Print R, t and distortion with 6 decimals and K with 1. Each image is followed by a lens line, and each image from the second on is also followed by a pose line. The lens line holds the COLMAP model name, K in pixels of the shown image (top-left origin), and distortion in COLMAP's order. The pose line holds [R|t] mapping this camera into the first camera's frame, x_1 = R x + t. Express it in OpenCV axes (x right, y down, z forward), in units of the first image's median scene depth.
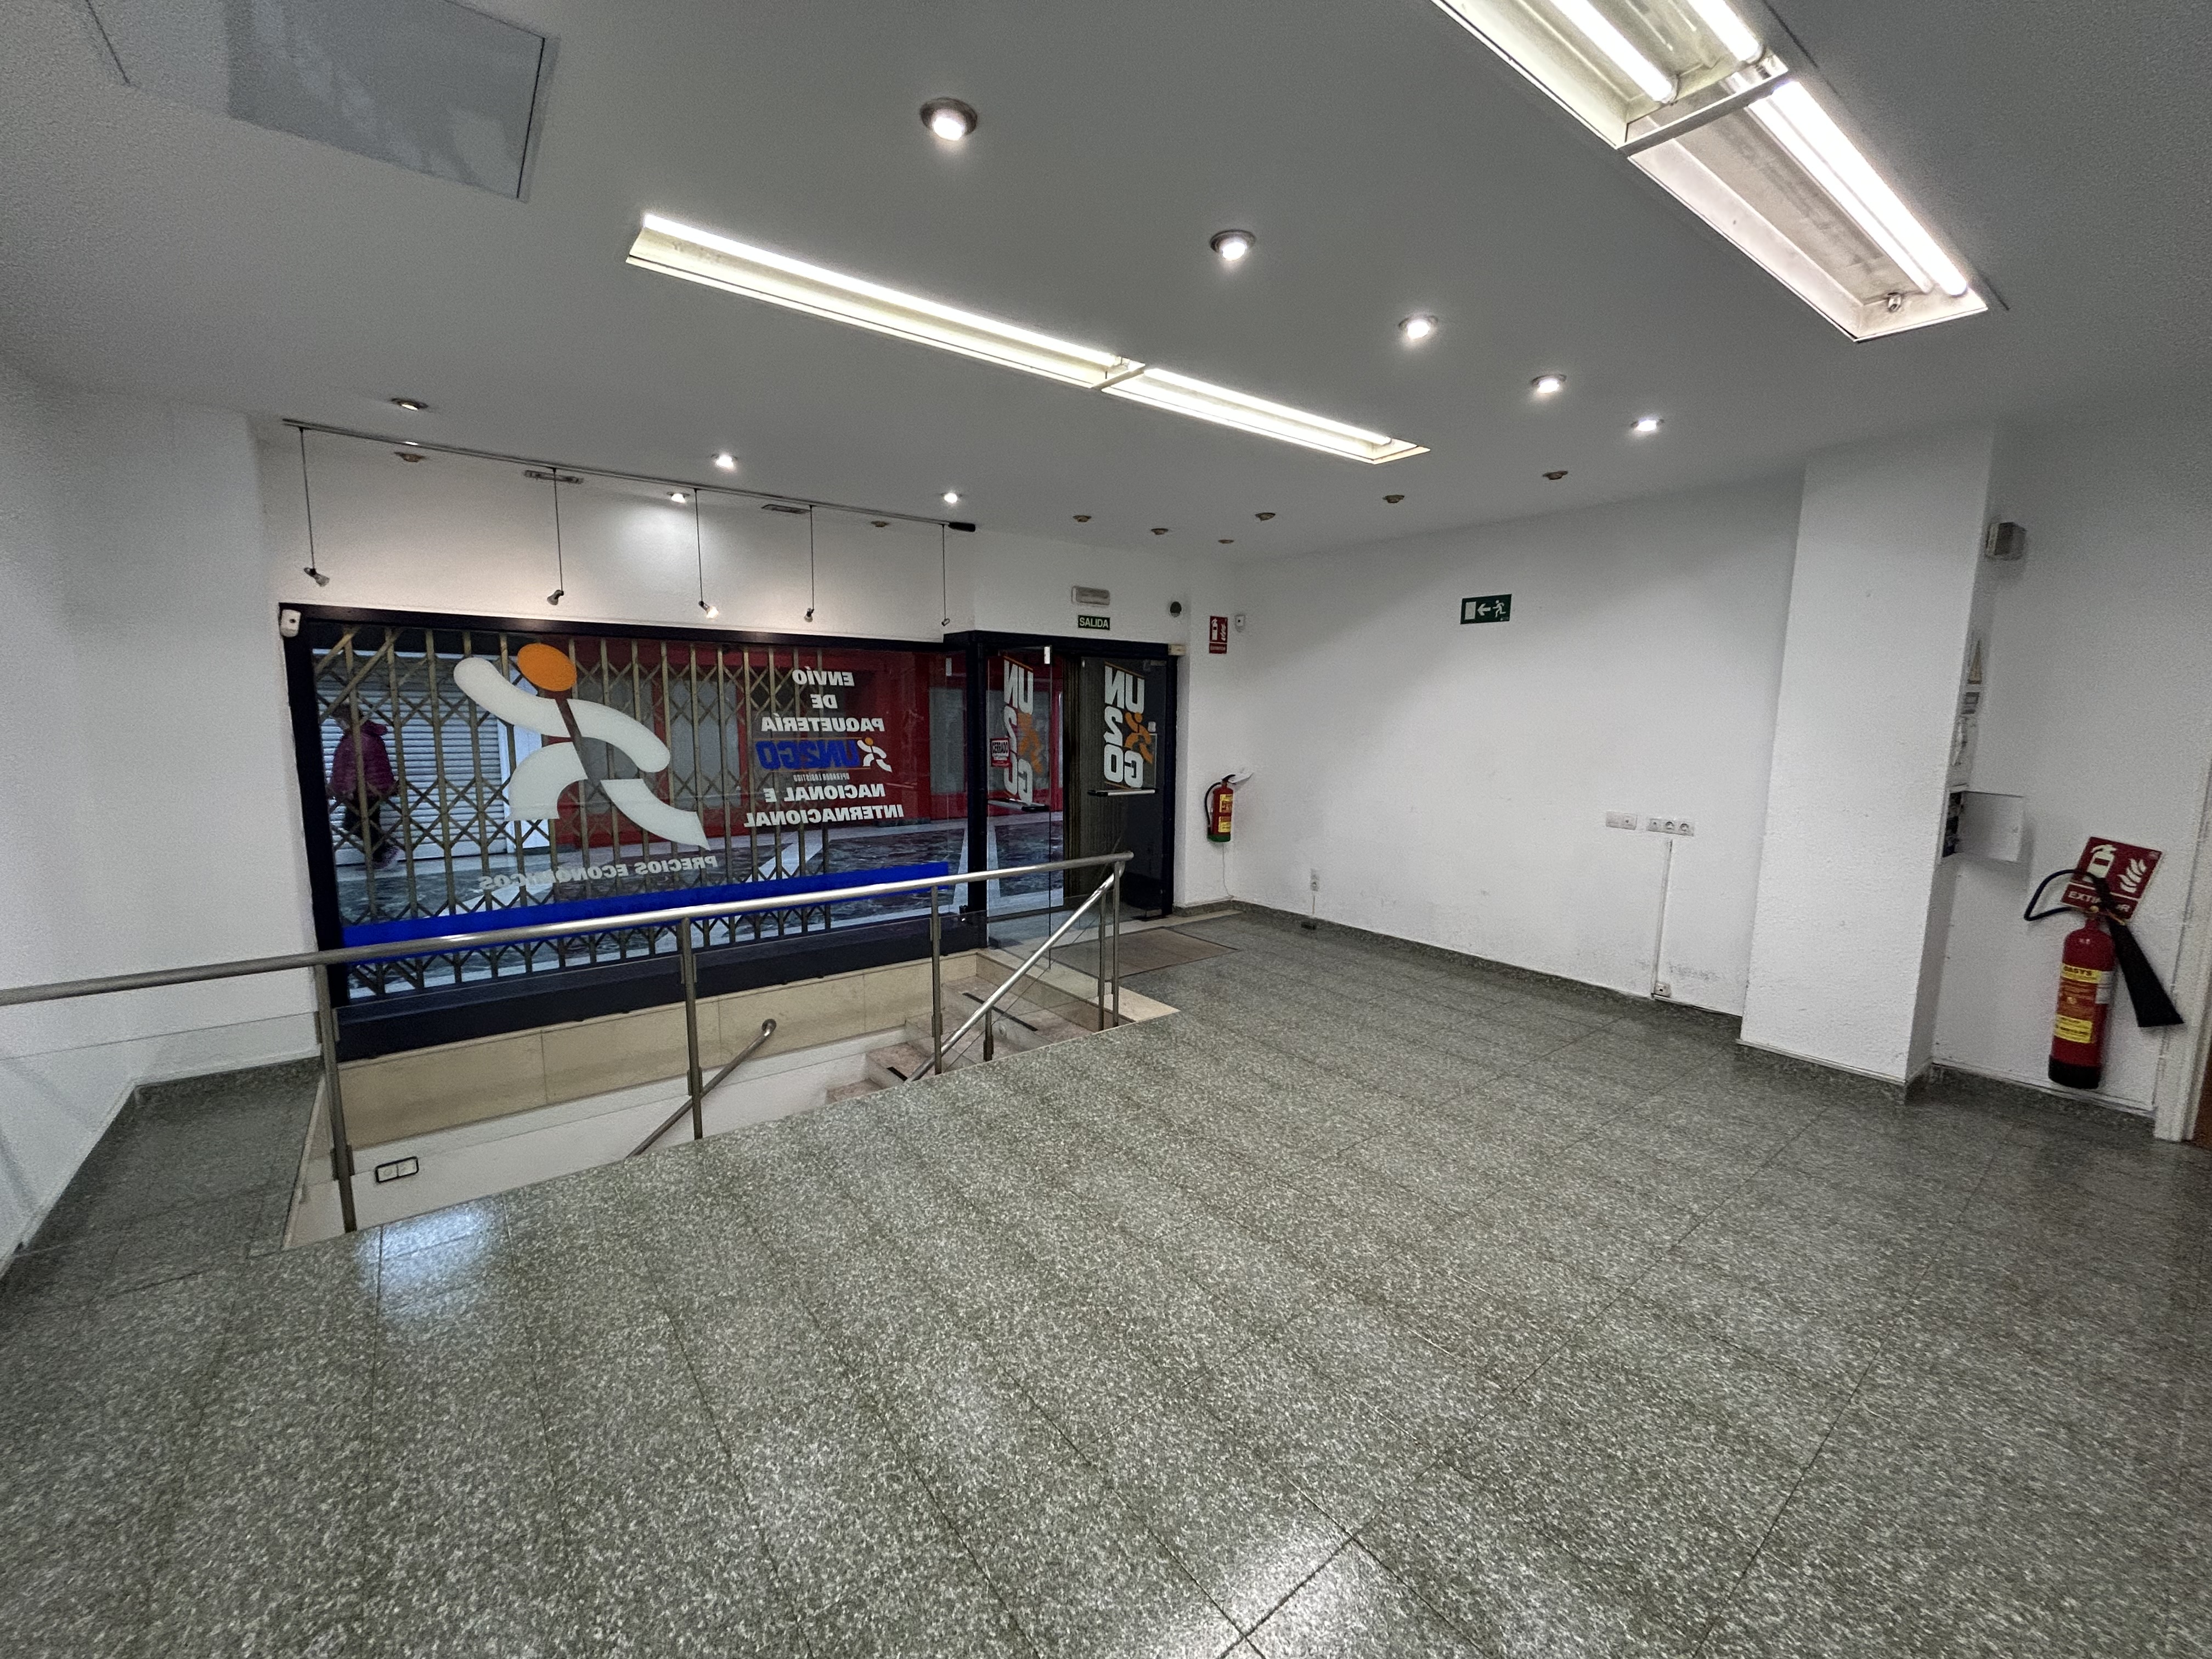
lens RADIAL K [[888.1, 0, 1101.9], [0, 888.1, 825.8], [0, 0, 1]] dist [-0.002345, 0.000813]
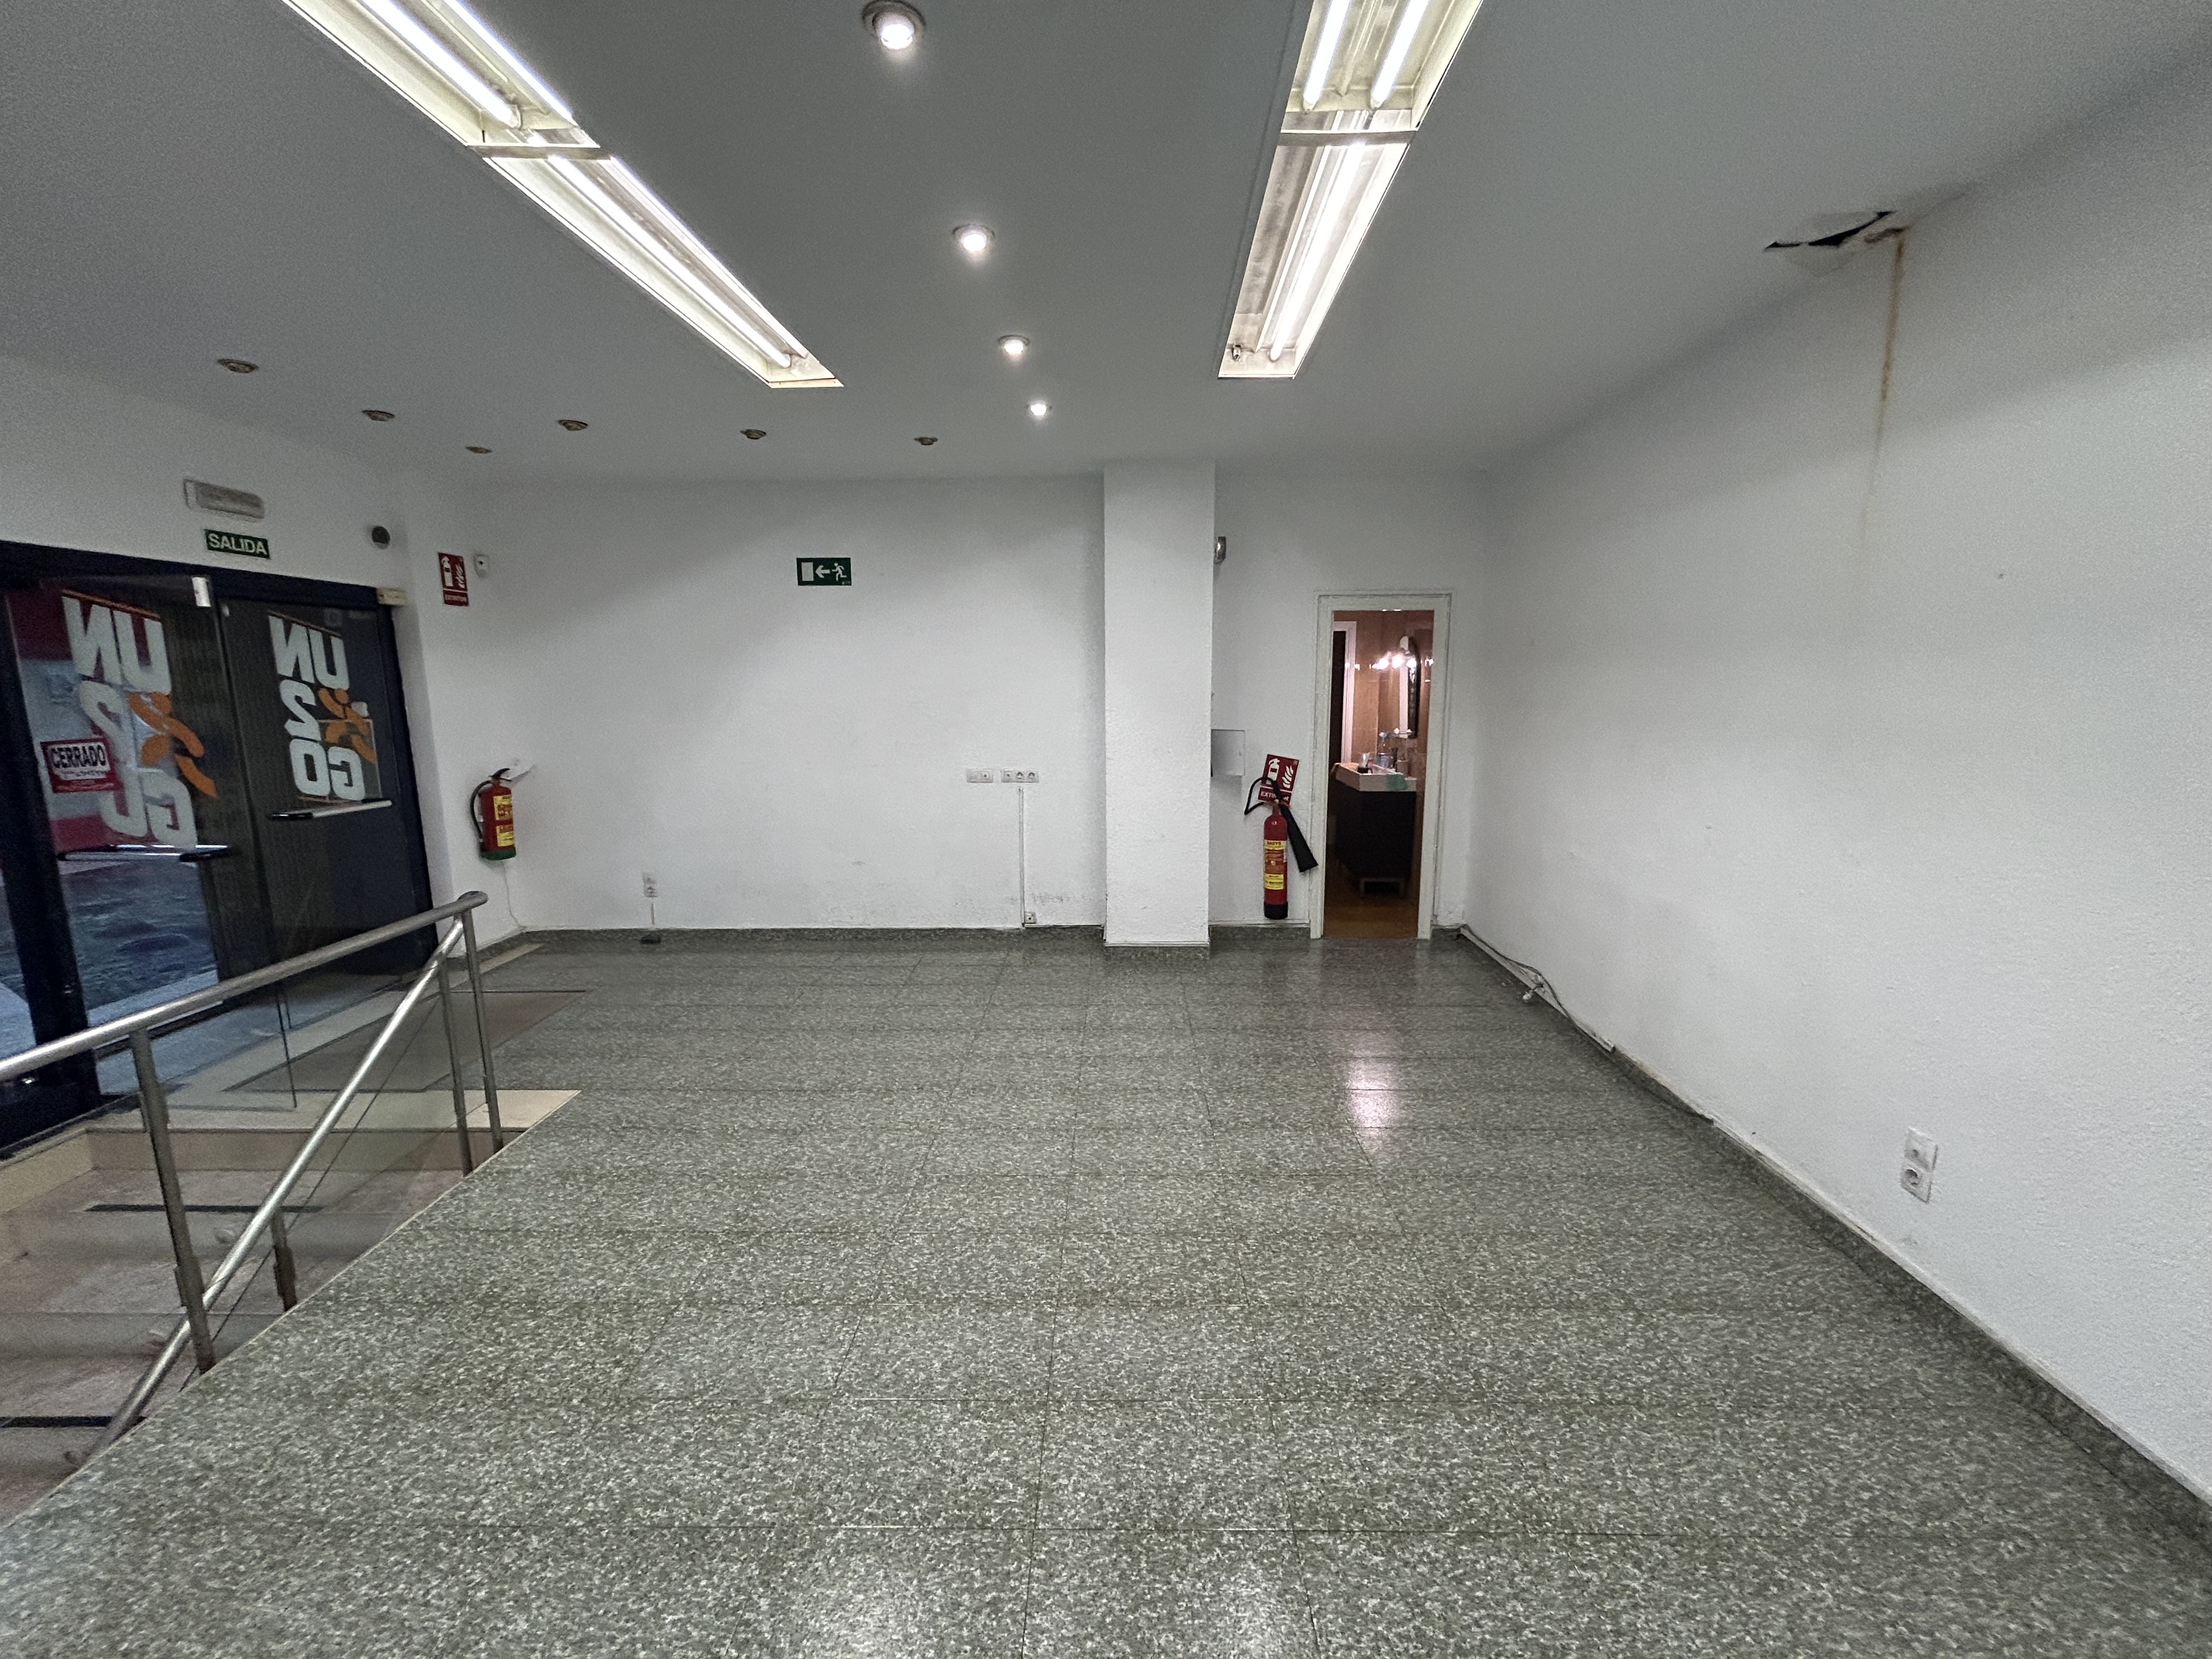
lens RADIAL K [[888.1, 0, 1101.9], [0, 888.1, 825.8], [0, 0, 1]] dist [-0.002345, 0.000813]
pose [[0.626130, -0.141207, 0.766826, -0.175426], [0.116604, 0.989363, 0.086977, -0.023159], [-0.770951, 0.034956, 0.635935, 0.191174]]
